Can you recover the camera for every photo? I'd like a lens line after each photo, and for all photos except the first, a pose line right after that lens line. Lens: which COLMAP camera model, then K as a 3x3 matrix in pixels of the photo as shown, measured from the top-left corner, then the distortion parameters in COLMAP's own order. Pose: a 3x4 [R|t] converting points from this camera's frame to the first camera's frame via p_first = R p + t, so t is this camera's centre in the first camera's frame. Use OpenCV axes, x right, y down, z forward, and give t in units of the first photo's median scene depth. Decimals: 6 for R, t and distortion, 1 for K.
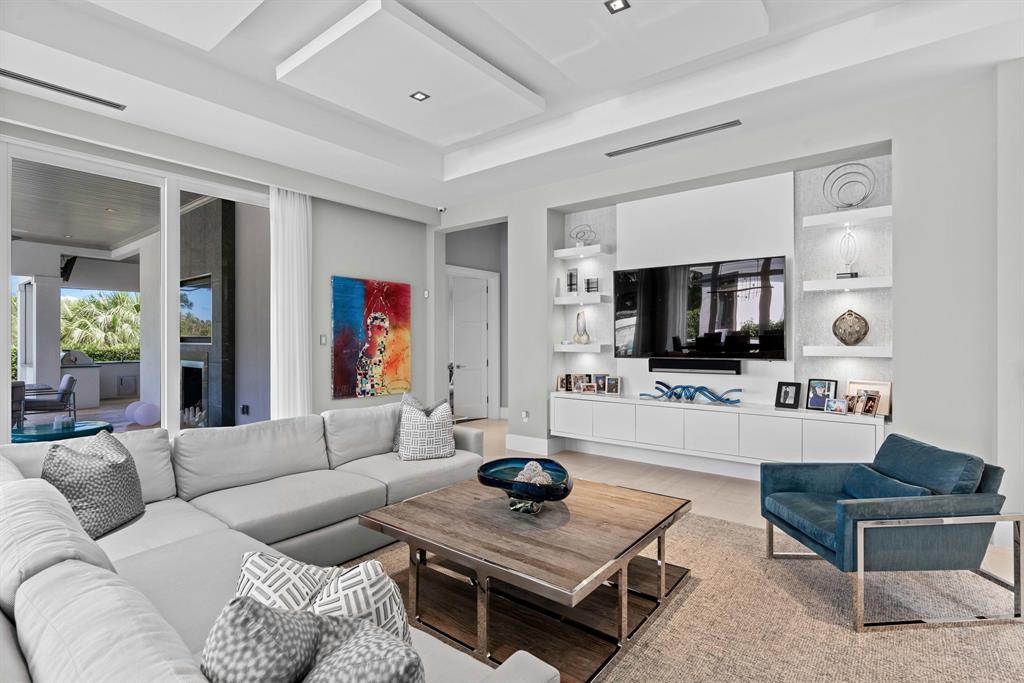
lens RADIAL K [[489.2, 0, 514.6], [0, 489.2, 340.0], [0, 0, 1]] dist [-0.000546, 0.000087]
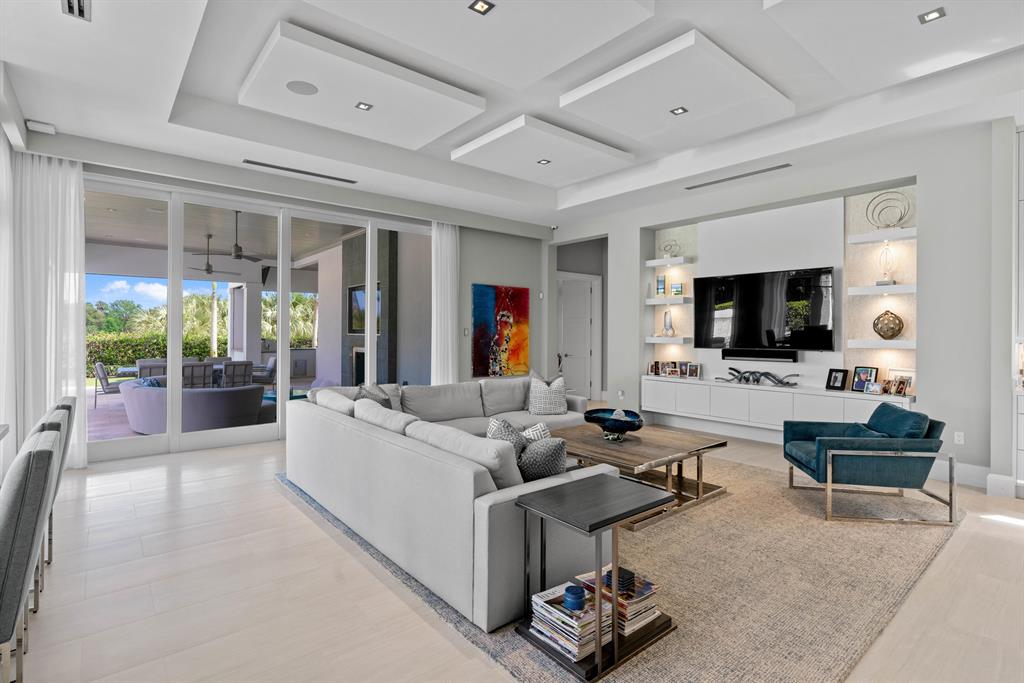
lens RADIAL K [[489.2, 0, 518.2], [0, 489.2, 332.7], [0, 0, 1]] dist [-0.000546, 0.000087]
pose [[0.979386, 0.006145, -0.201904, 0.017847], [-0.006241, 0.999981, 0.000157, -0.000110], [0.201901, 0.001107, 0.979405, -0.307882]]
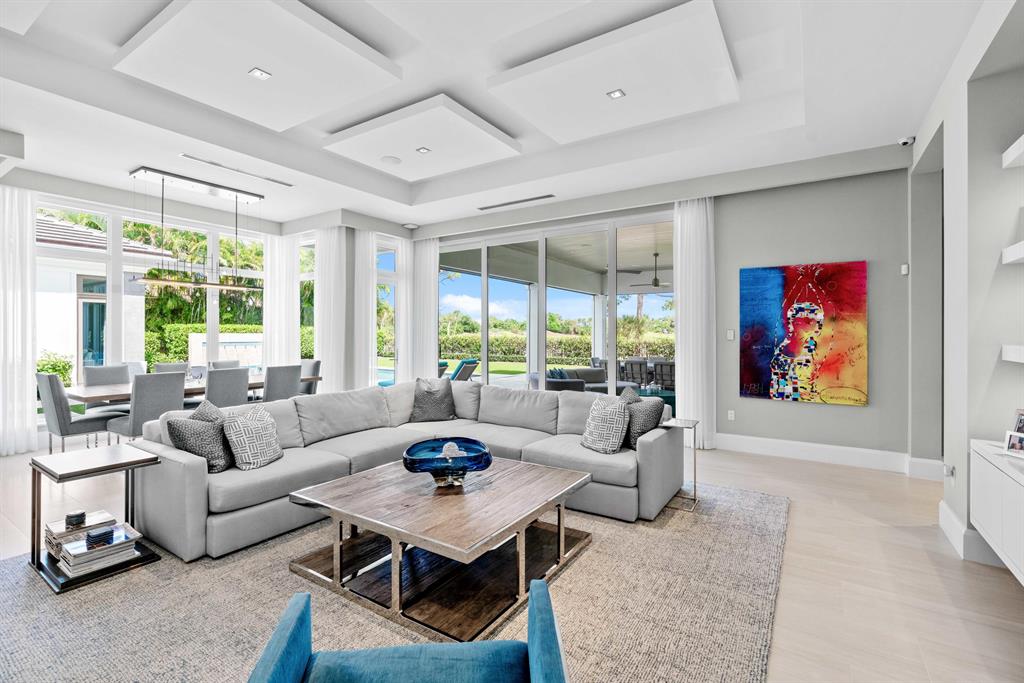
lens RADIAL K [[466.1, 0, 515.6], [0, 466.1, 336.6], [0, 0, 1]] dist [-0.001425, 0.000122]
pose [[0.099581, 0.005106, -0.995016, 0.571069], [-0.005698, 0.999973, 0.004561, 0.001381], [0.995013, 0.005215, 0.099607, 0.528608]]
